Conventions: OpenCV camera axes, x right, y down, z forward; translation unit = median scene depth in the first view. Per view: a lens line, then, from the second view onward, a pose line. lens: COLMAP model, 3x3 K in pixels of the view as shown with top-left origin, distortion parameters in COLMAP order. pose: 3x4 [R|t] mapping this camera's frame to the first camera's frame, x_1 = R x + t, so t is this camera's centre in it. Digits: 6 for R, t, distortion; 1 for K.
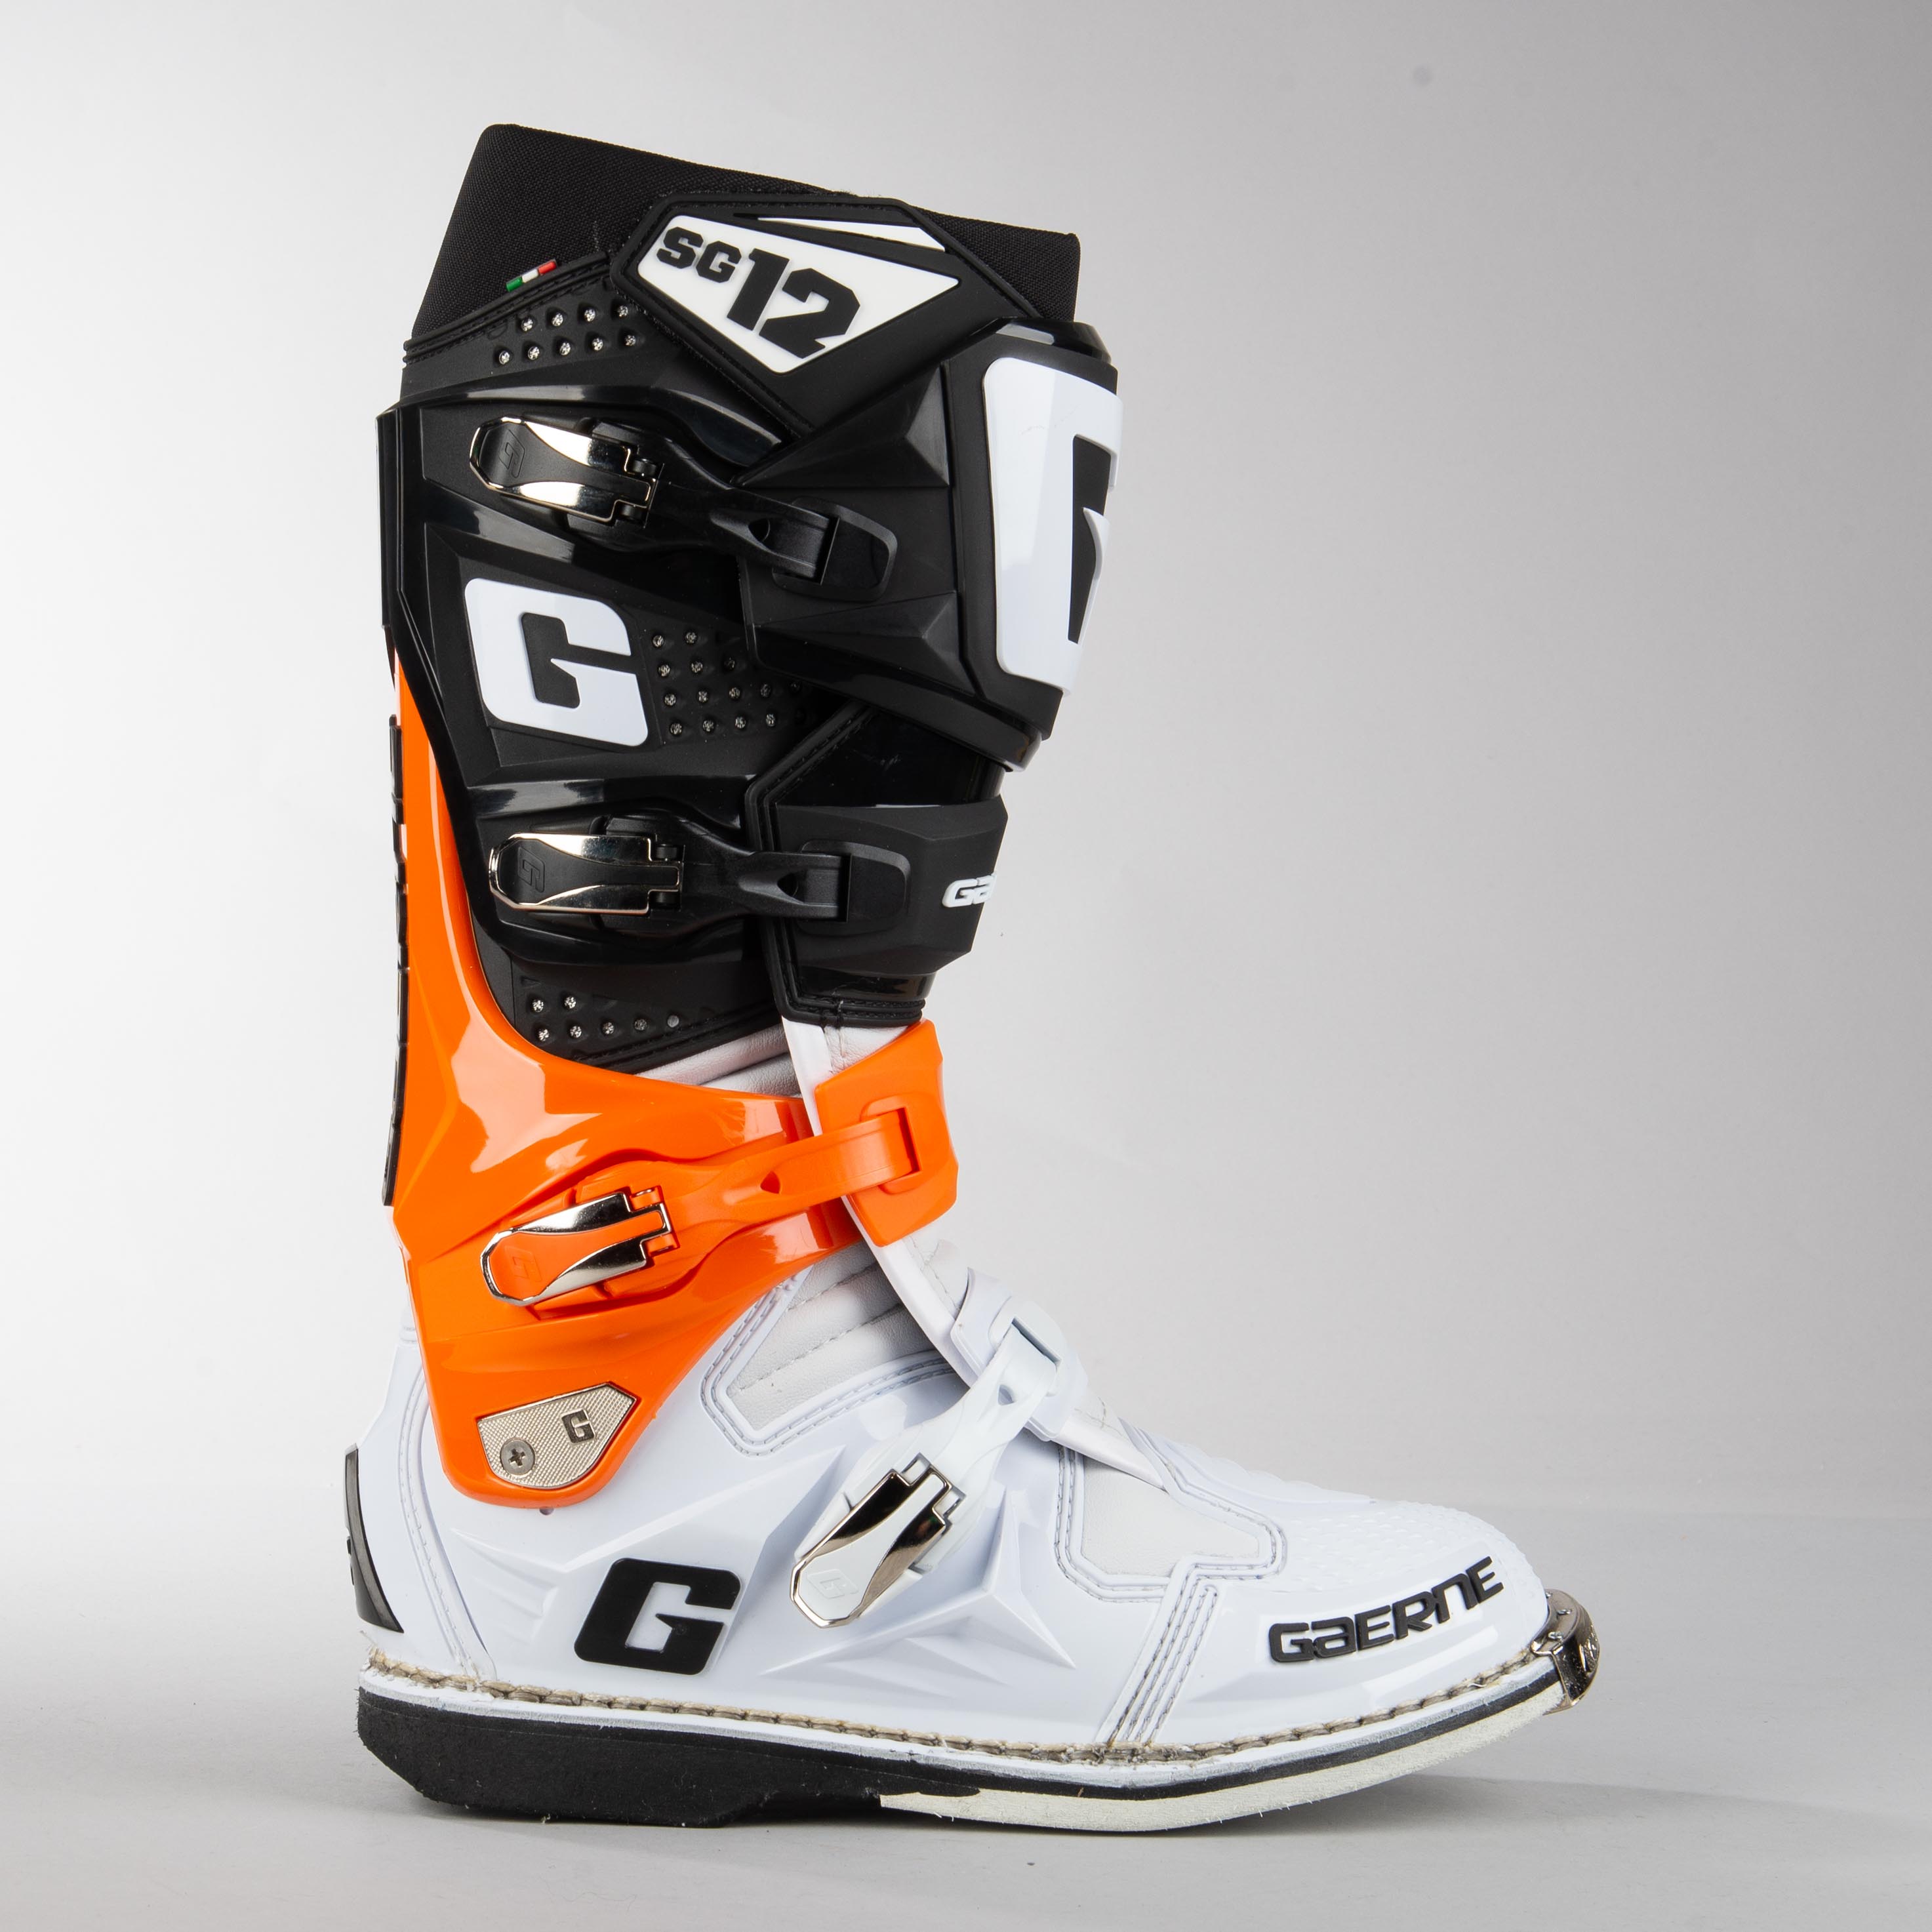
lens RADIAL K [[4674.1, 0, 966.0], [0, 4674.1, 966.0], [0, 0, 1]] dist [-0.016226, -0.203226]
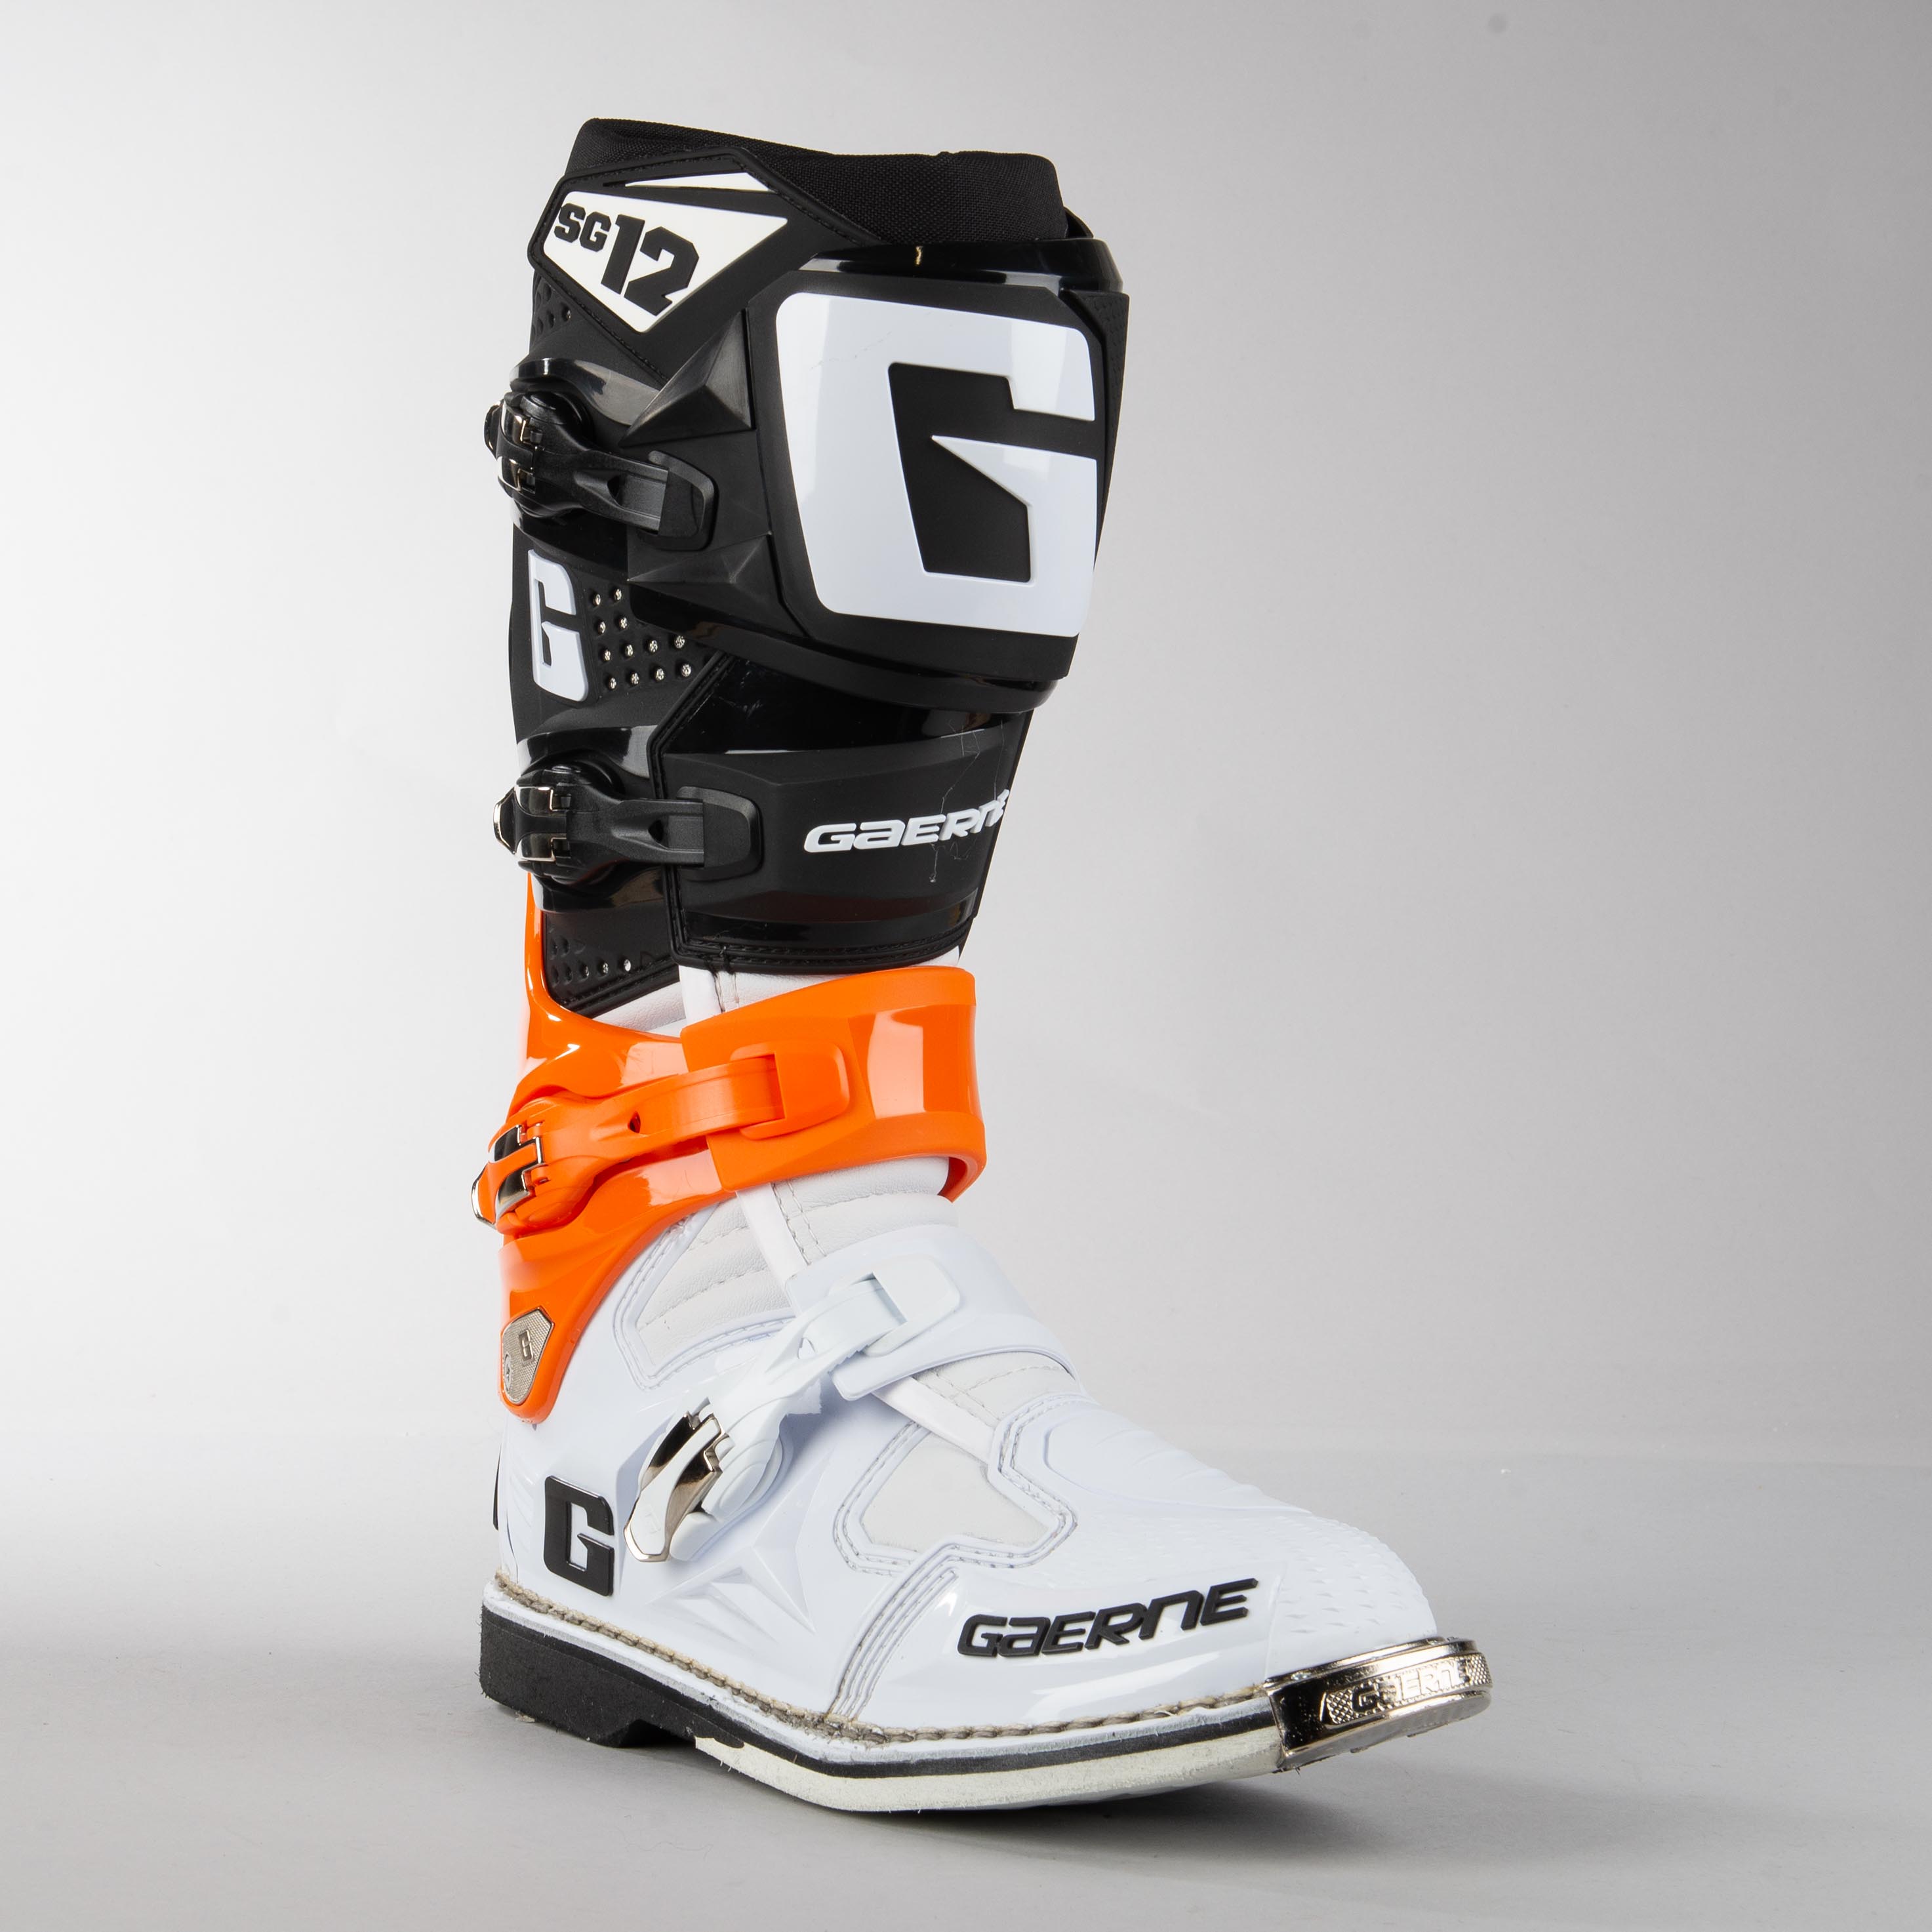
lens RADIAL K [[4674.1, 0, 966.0], [0, 4674.1, 966.0], [0, 0, 1]] dist [-0.016226, -0.203226]
pose [[0.614055, 0.005283, -0.789245, 0.810977], [-0.015067, 0.999874, -0.005030, 0.016177], [0.789119, 0.014981, 0.614057, 0.427376]]
